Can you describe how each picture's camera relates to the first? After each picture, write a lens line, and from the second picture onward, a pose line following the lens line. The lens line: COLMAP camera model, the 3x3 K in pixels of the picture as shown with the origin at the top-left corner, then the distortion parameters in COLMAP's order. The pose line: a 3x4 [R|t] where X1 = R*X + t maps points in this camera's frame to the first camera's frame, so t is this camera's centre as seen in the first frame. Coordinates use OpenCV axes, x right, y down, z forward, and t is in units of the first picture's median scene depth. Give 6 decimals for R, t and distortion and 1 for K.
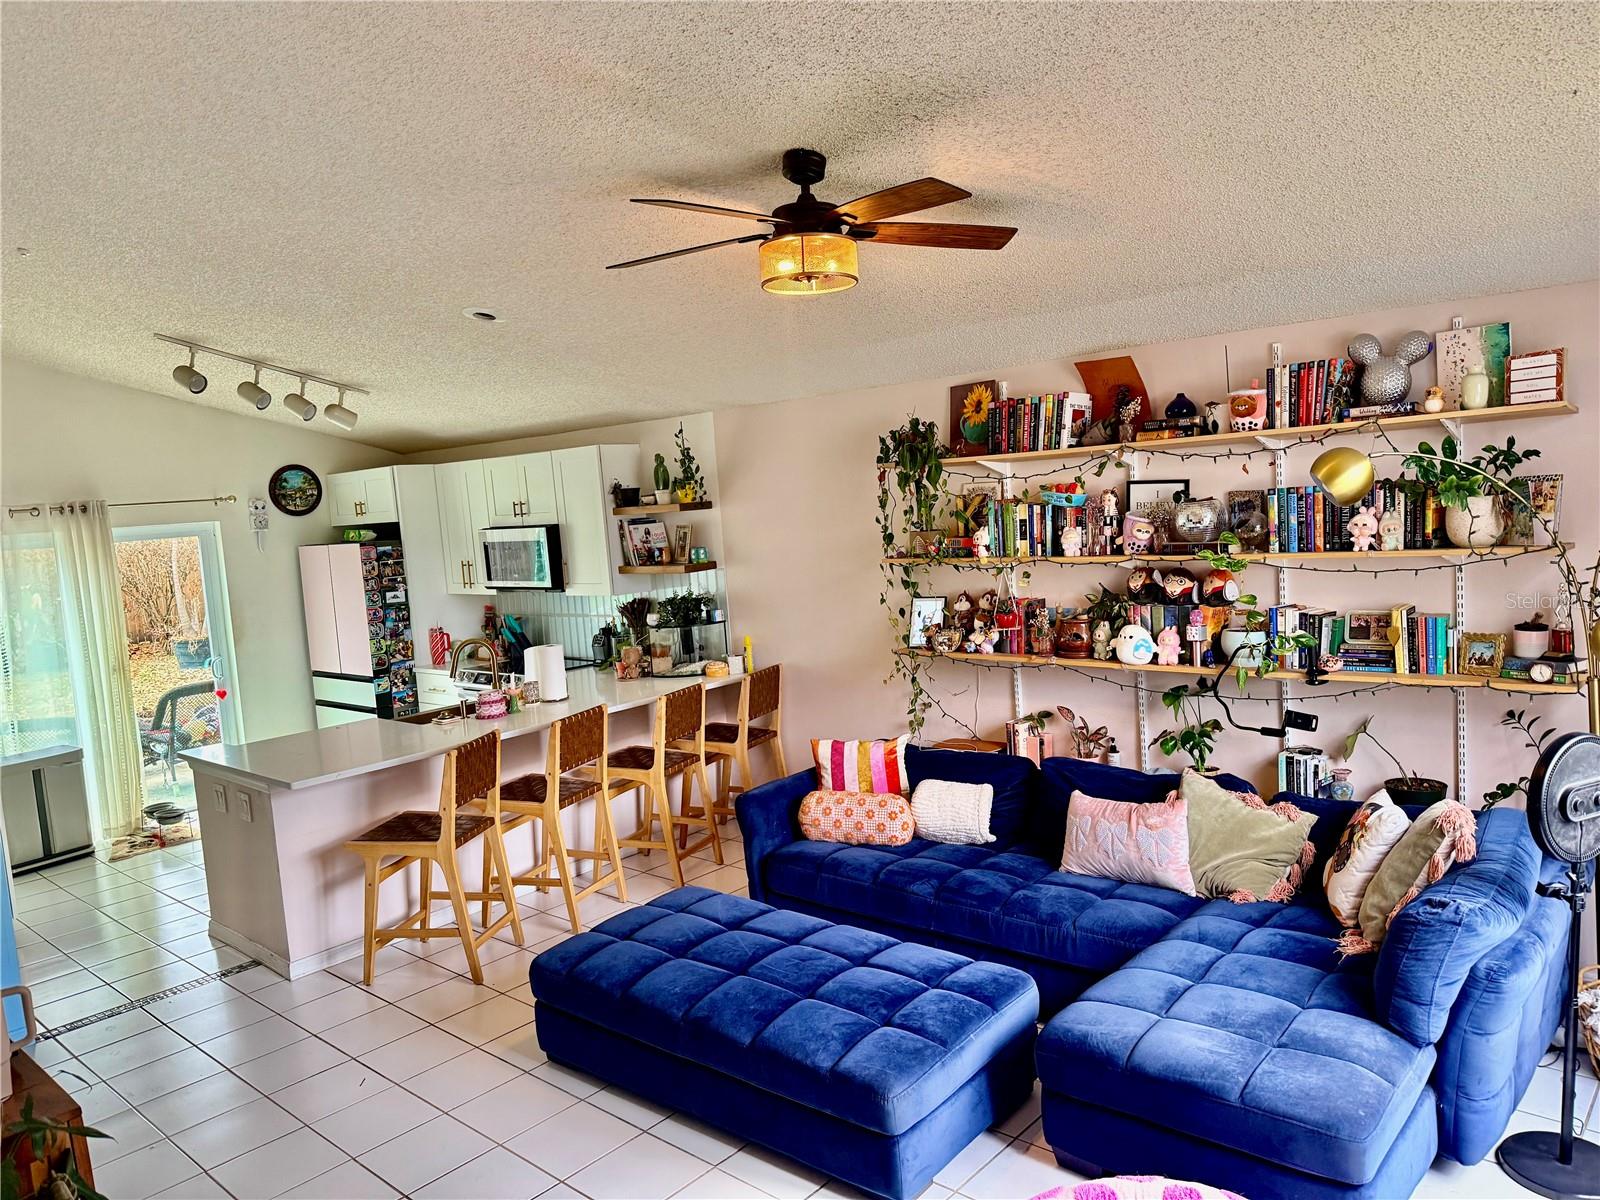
lens RADIAL K [[1121.0, 0, 804.2], [0, 1121.0, 603.6], [0, 0, 1]] dist [0.211832, -0.410773]
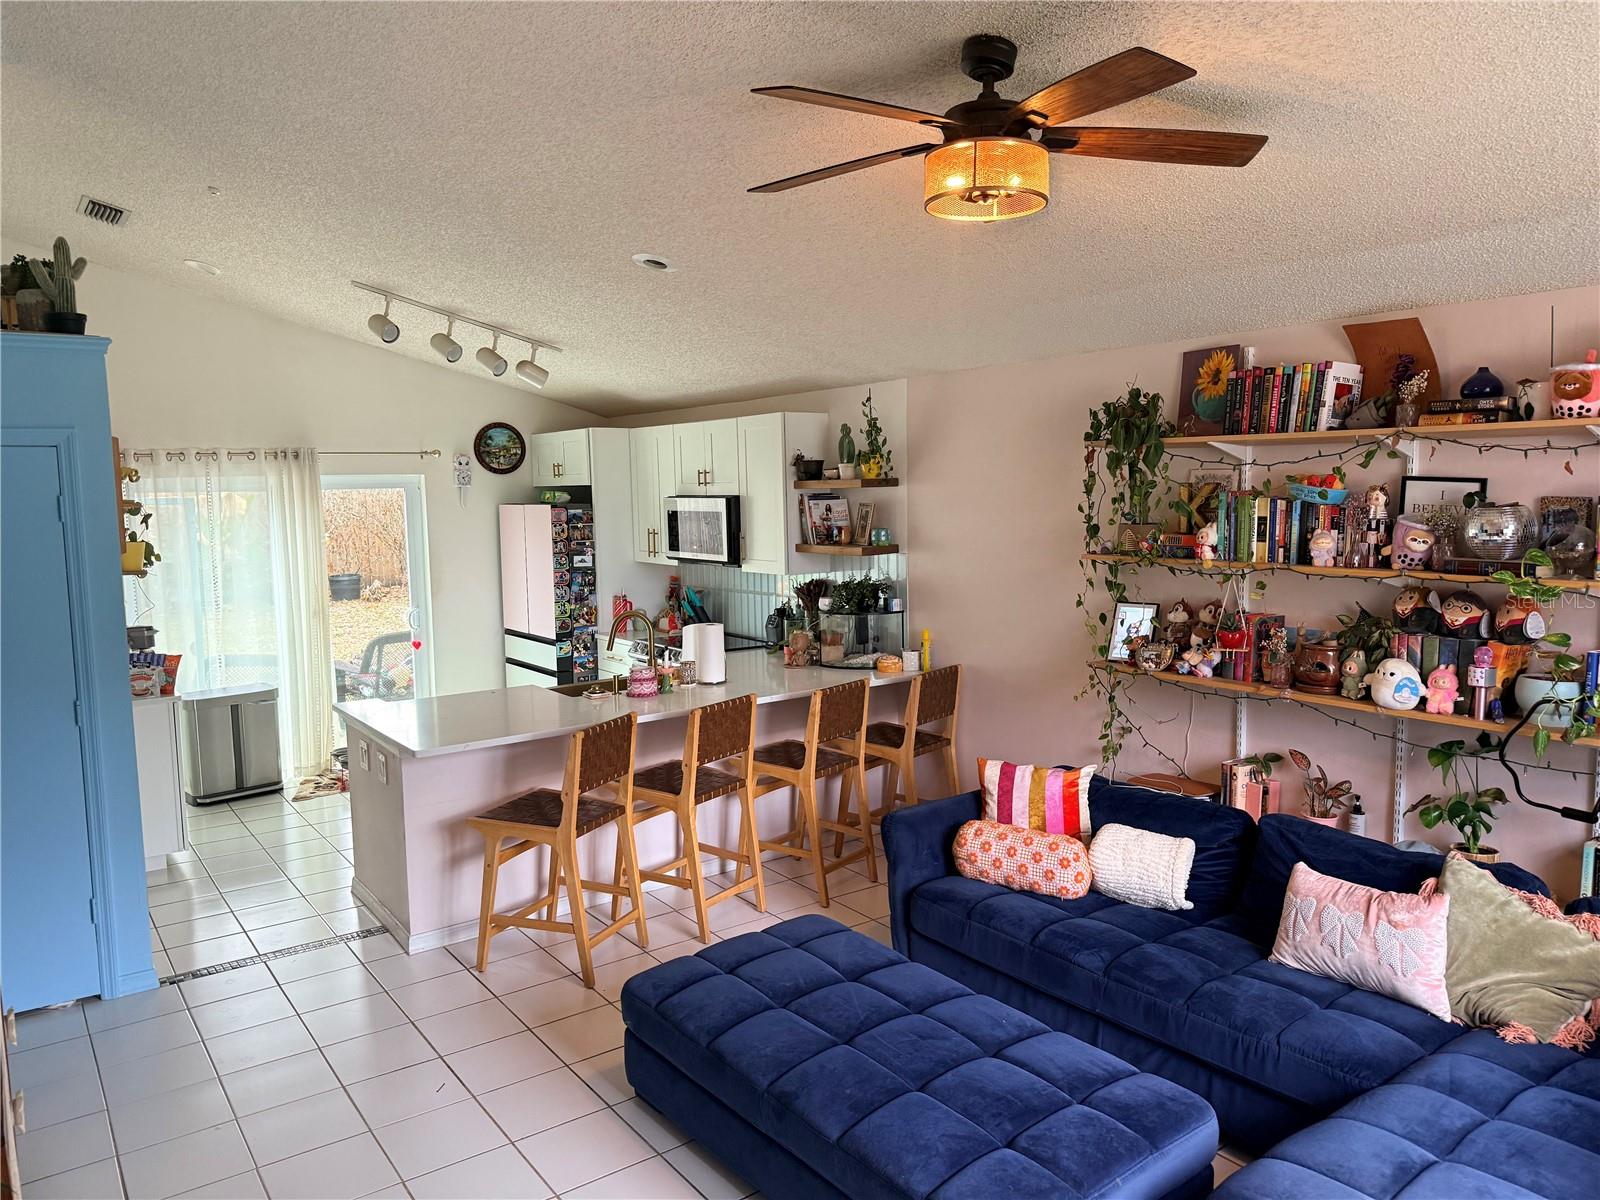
lens RADIAL K [[1126.4, 0, 800.0], [0, 1126.4, 600.0], [0, 0, 1]] dist [0.060172, -0.076358]
pose [[0.975866, 0.072930, -0.205833, 0.042680], [-0.070065, 0.997317, 0.021183, -0.008978], [0.206826, -0.006250, 0.978358, 0.134567]]
